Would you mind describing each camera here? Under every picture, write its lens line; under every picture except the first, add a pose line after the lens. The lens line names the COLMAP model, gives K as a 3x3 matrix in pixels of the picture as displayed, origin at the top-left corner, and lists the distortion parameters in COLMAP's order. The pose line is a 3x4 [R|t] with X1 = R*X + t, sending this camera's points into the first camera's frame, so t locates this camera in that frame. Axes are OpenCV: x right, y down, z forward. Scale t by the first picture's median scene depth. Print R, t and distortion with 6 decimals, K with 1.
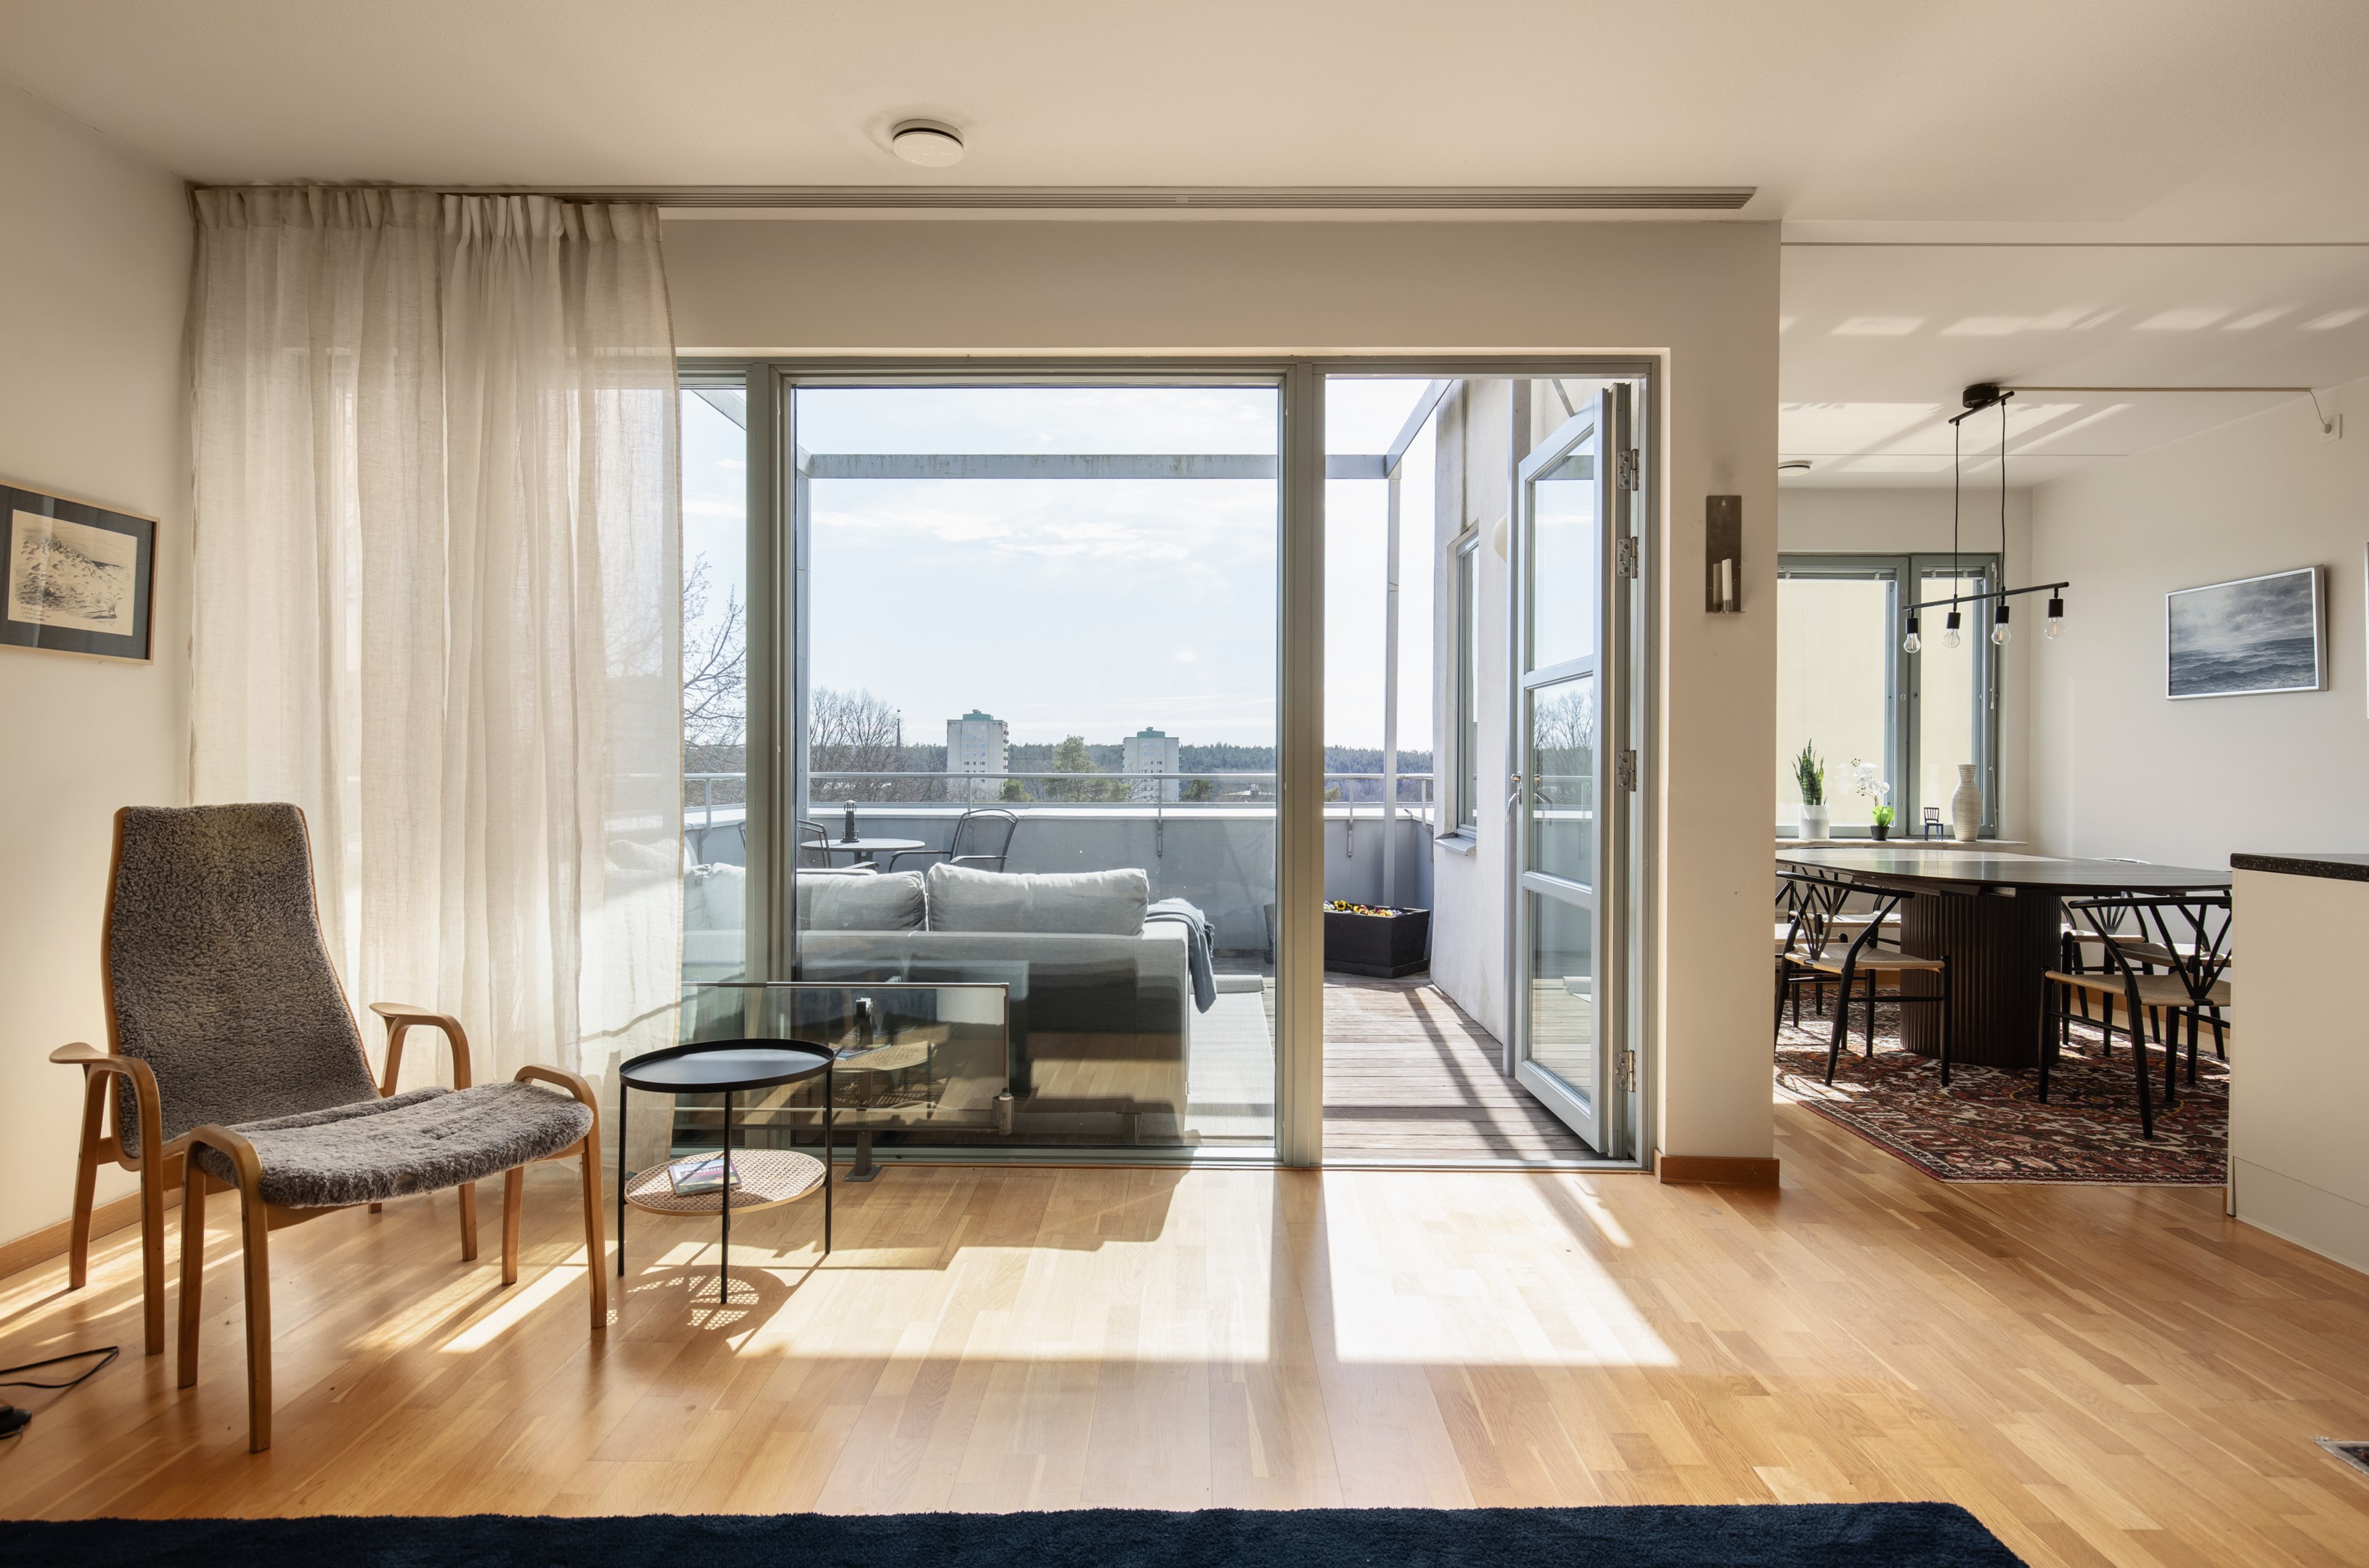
lens RADIAL K [[1280.6, 0, 1192.5], [0, 1280.6, 774.8], [0, 0, 1]] dist [0.005686, -0.001049]
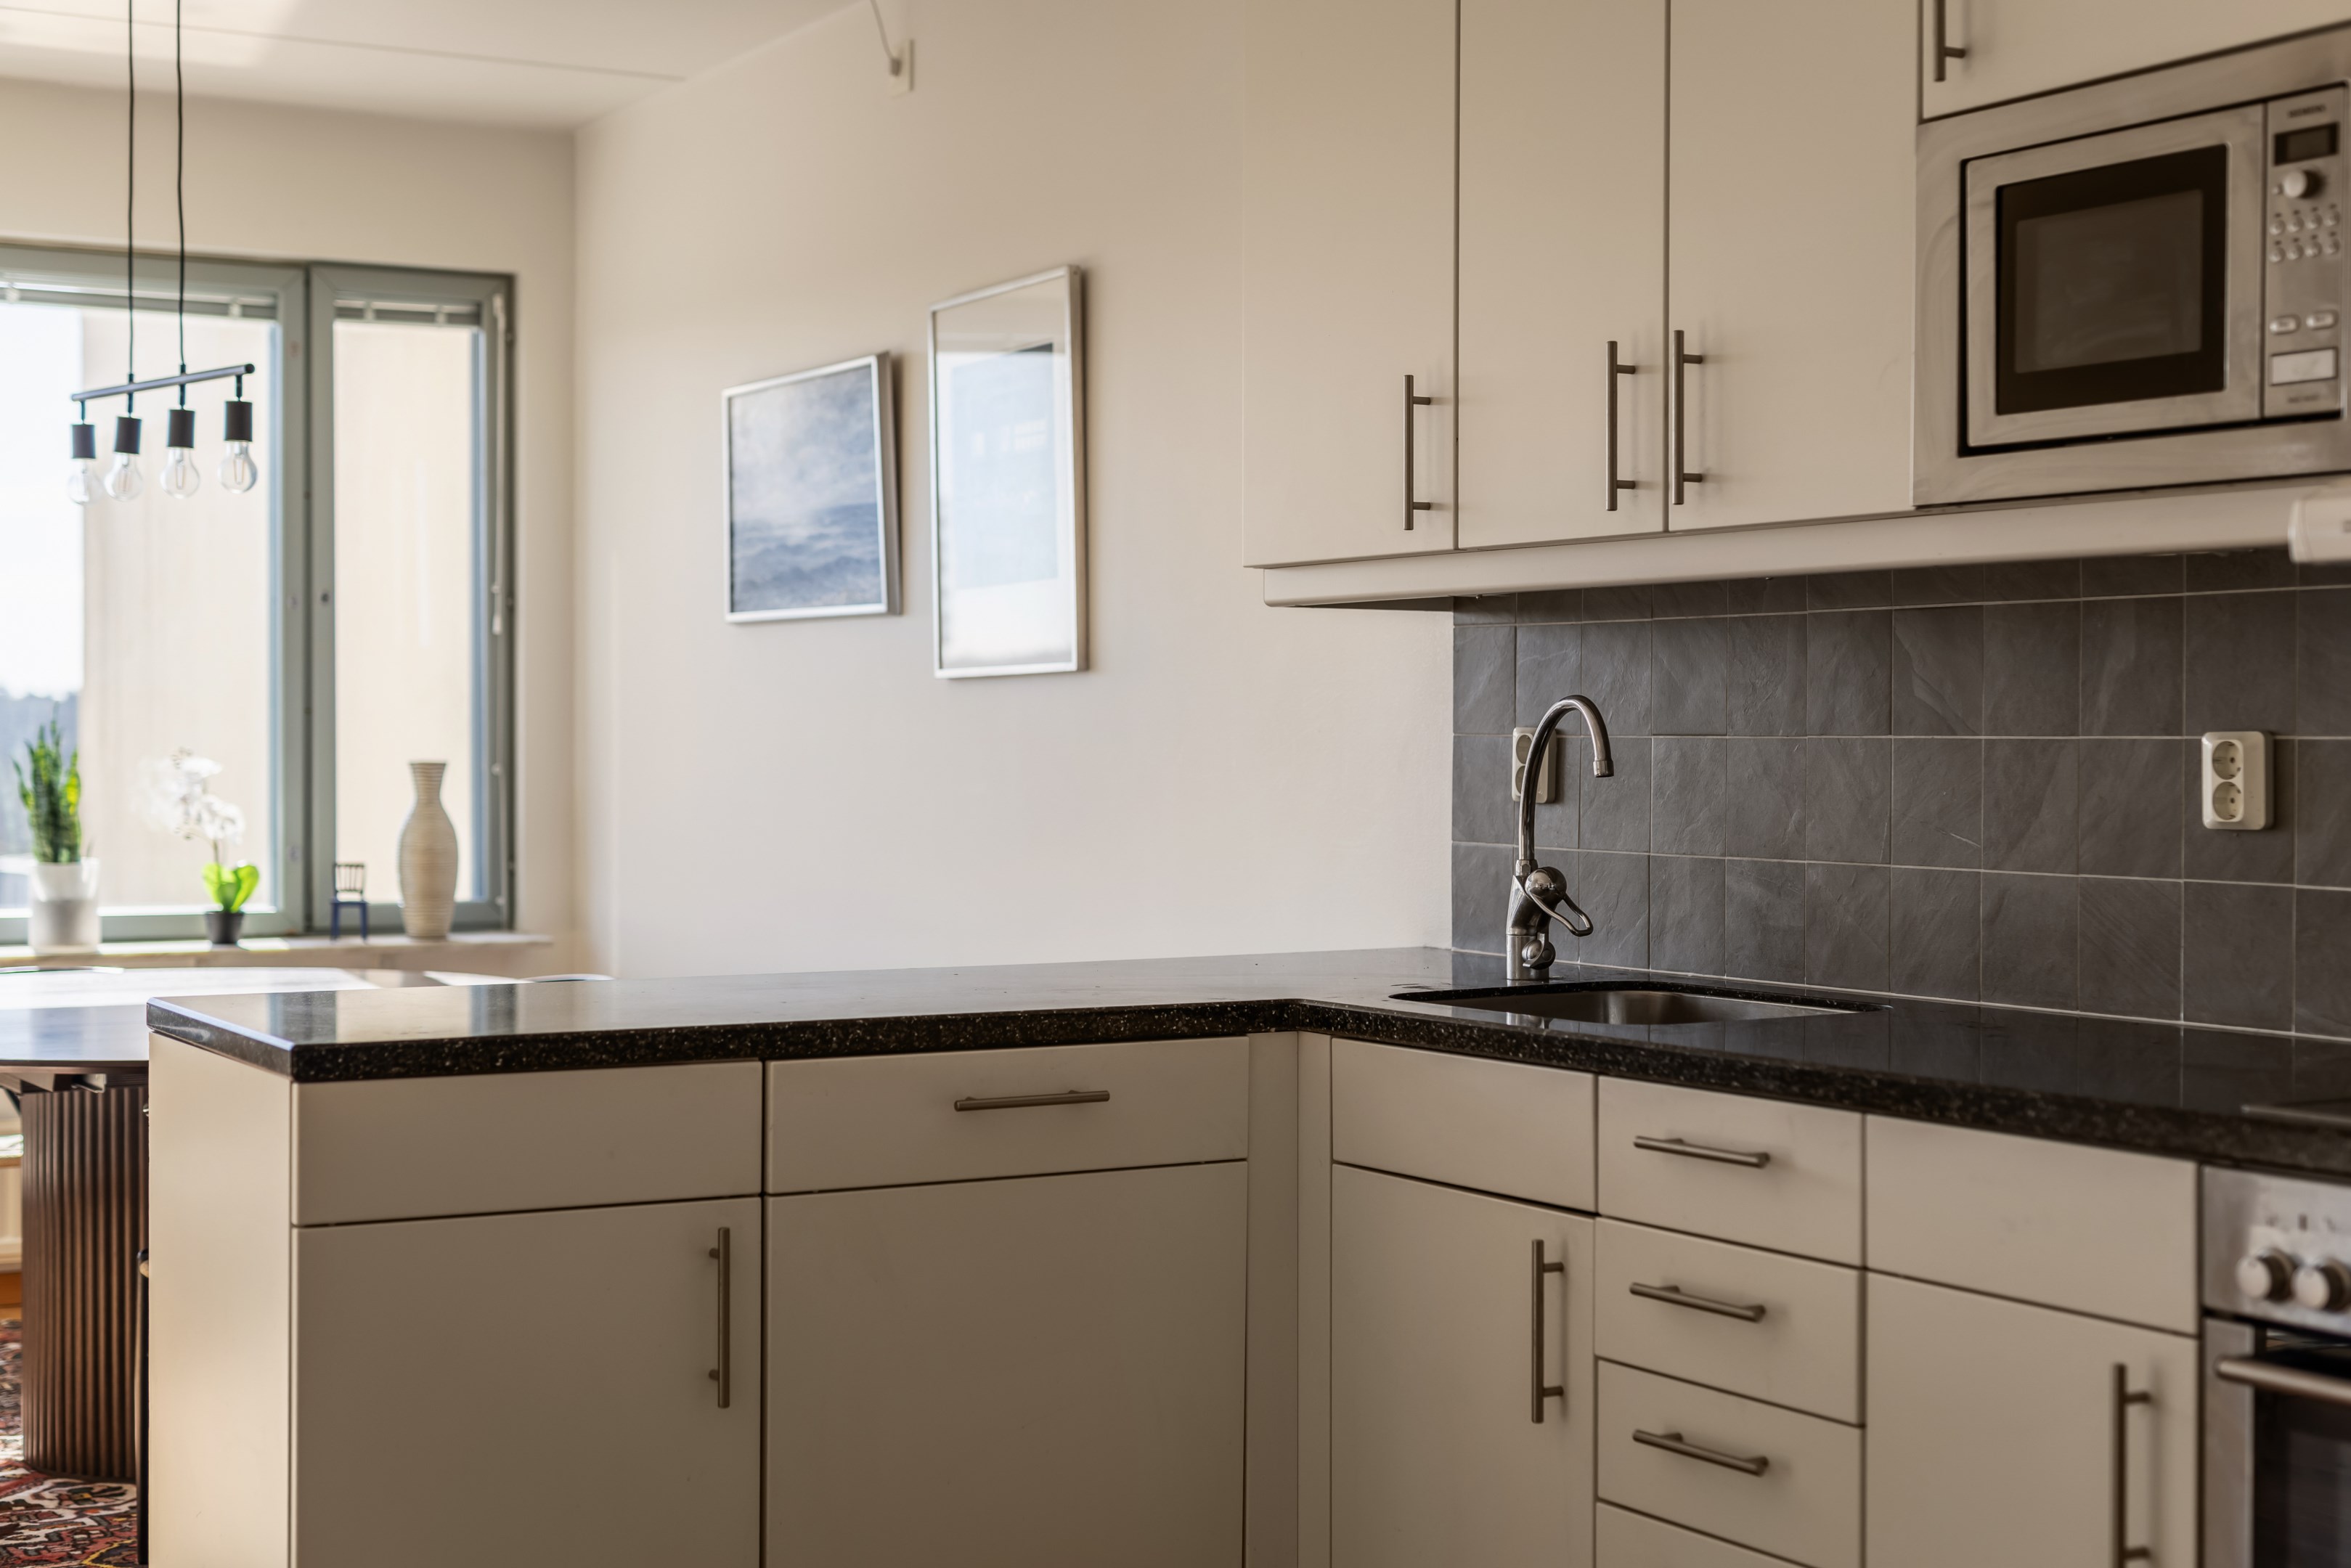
lens RADIAL K [[3338.2, 0, 1166.0], [0, 3338.2, 759.7], [0, 0, 1]] dist [0.019983, 0.000000]
pose [[0.867894, -0.006991, 0.496701, 0.324045], [0.005280, 0.999974, 0.004849, -0.015809], [-0.496722, -0.001586, 0.867908, -0.119734]]
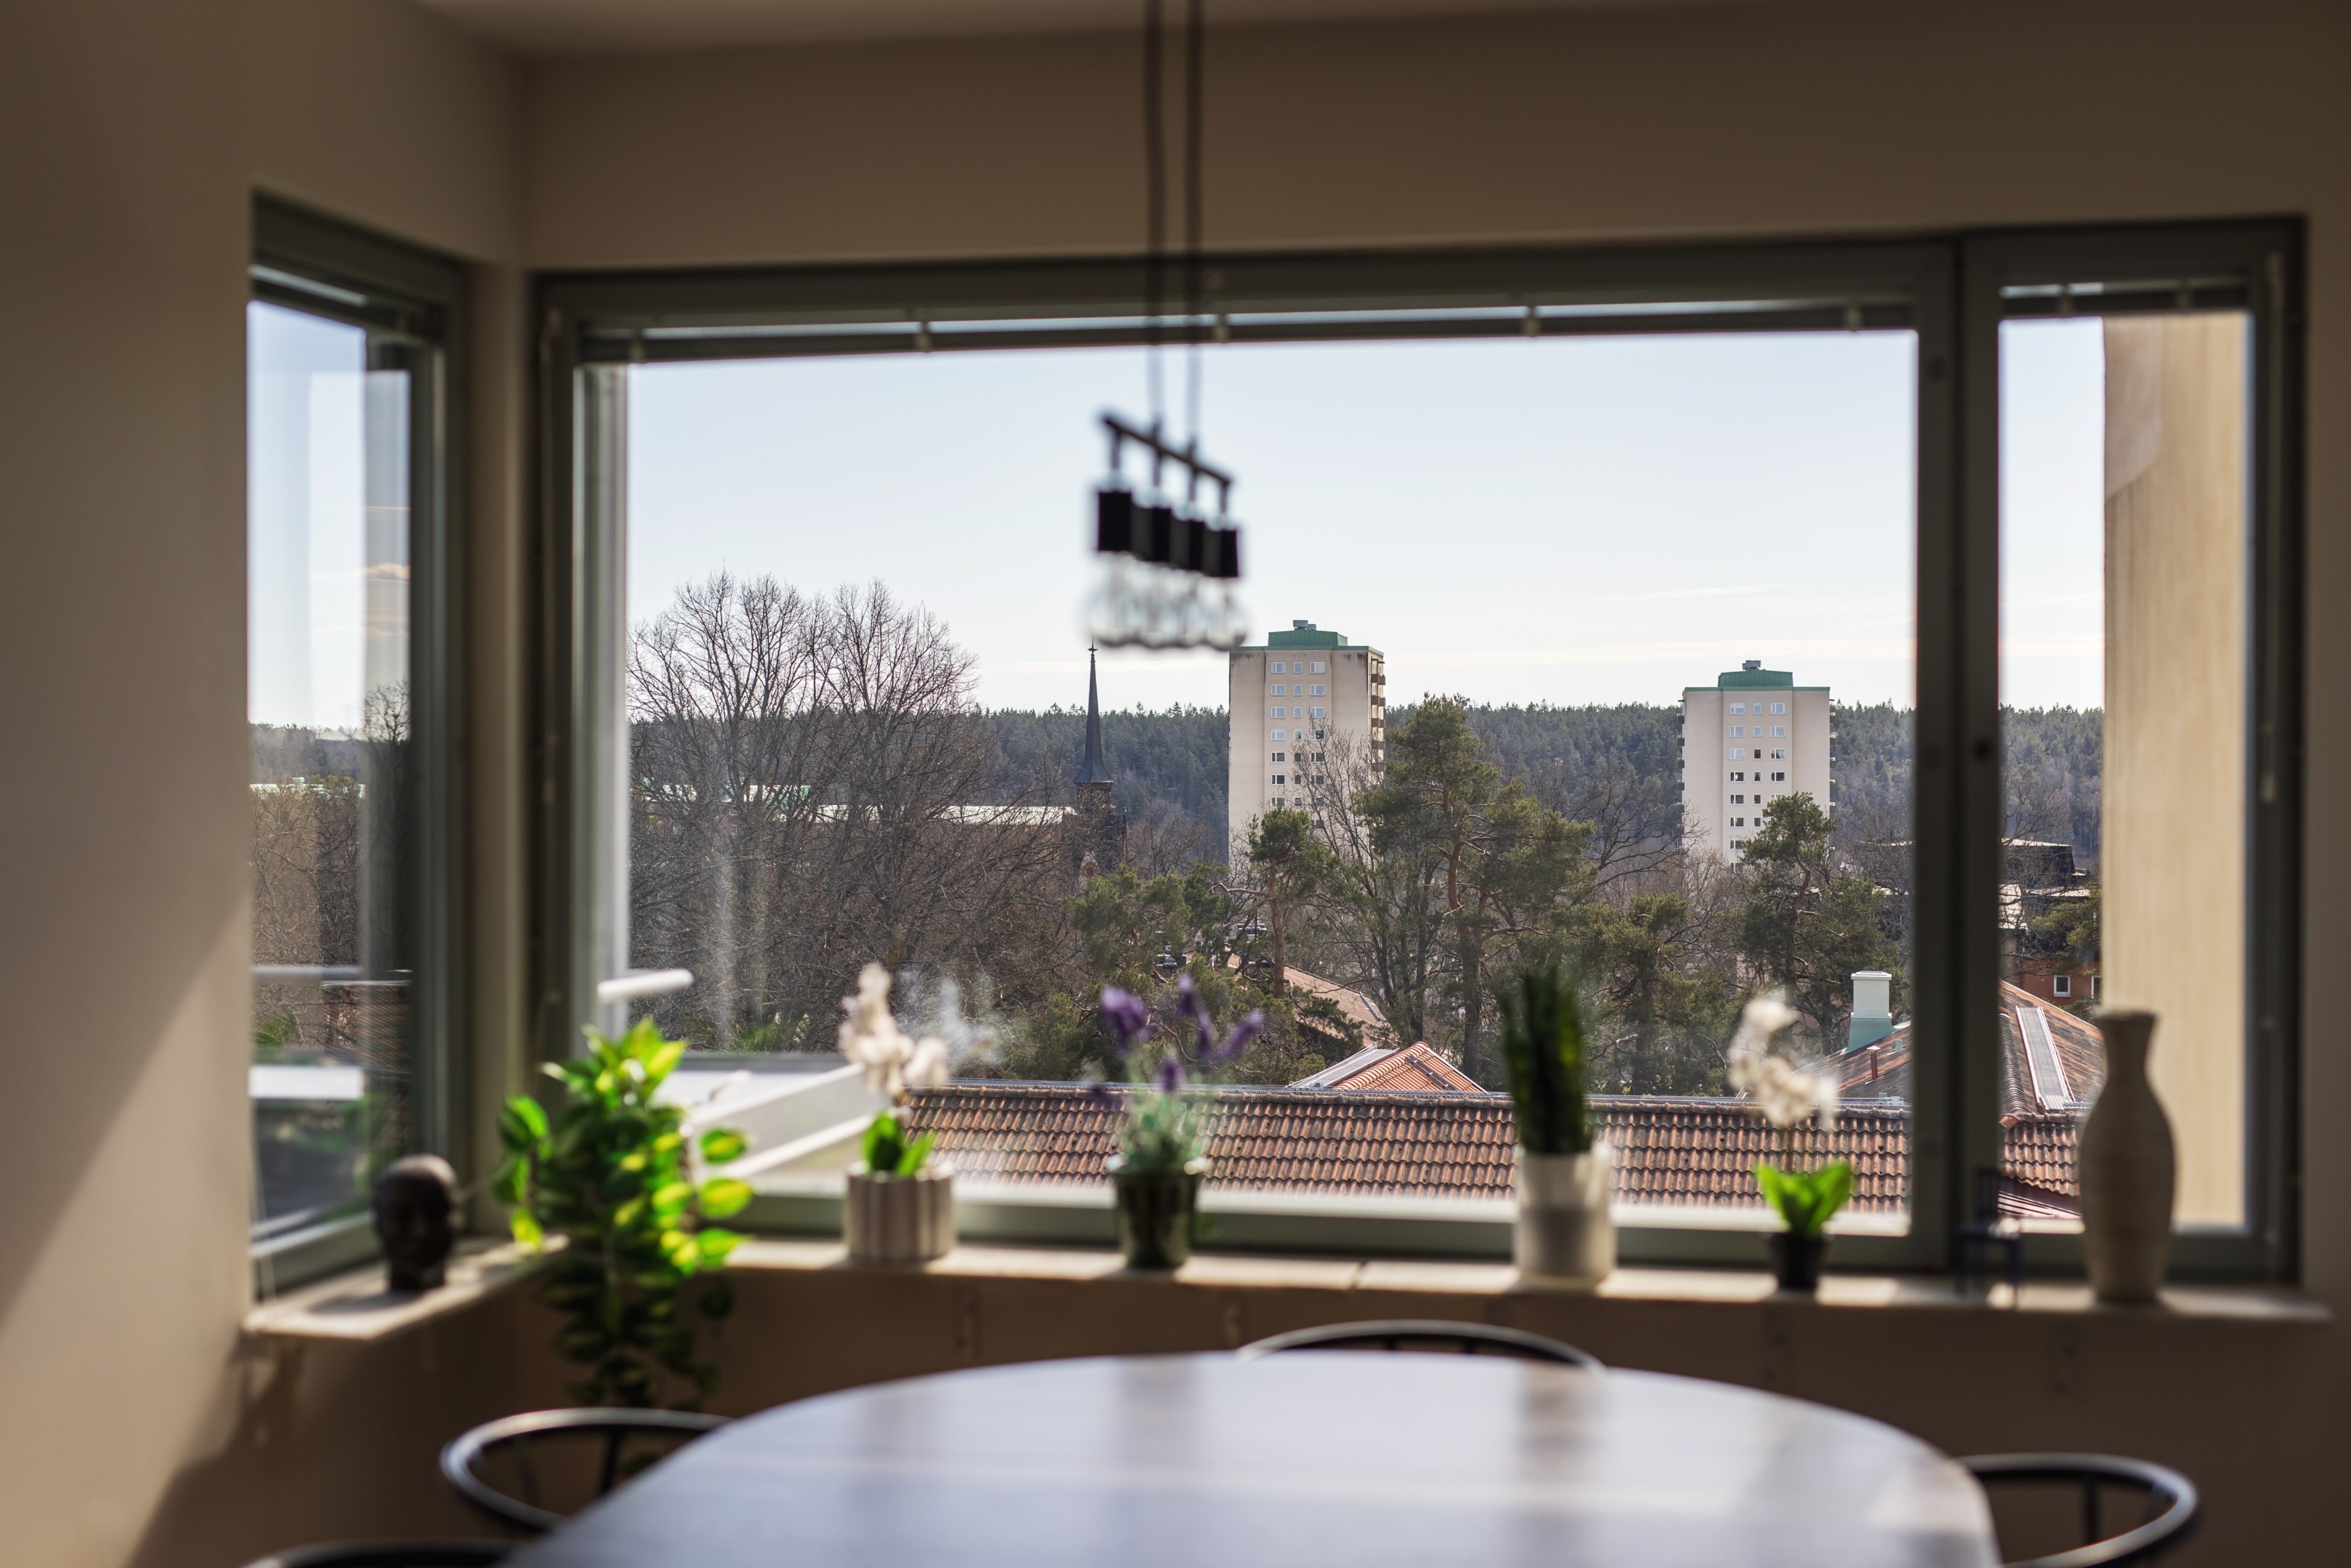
lens RADIAL K [[3338.2, 0, 1180.3], [0, 3338.2, 791.4], [0, 0, 1]] dist [0.019983, 0.000000]
pose [[0.976892, -0.002454, -0.213721, 0.693322], [0.002973, 0.999993, 0.002108, -0.069703], [0.213714, -0.002694, 0.976893, 0.337336]]
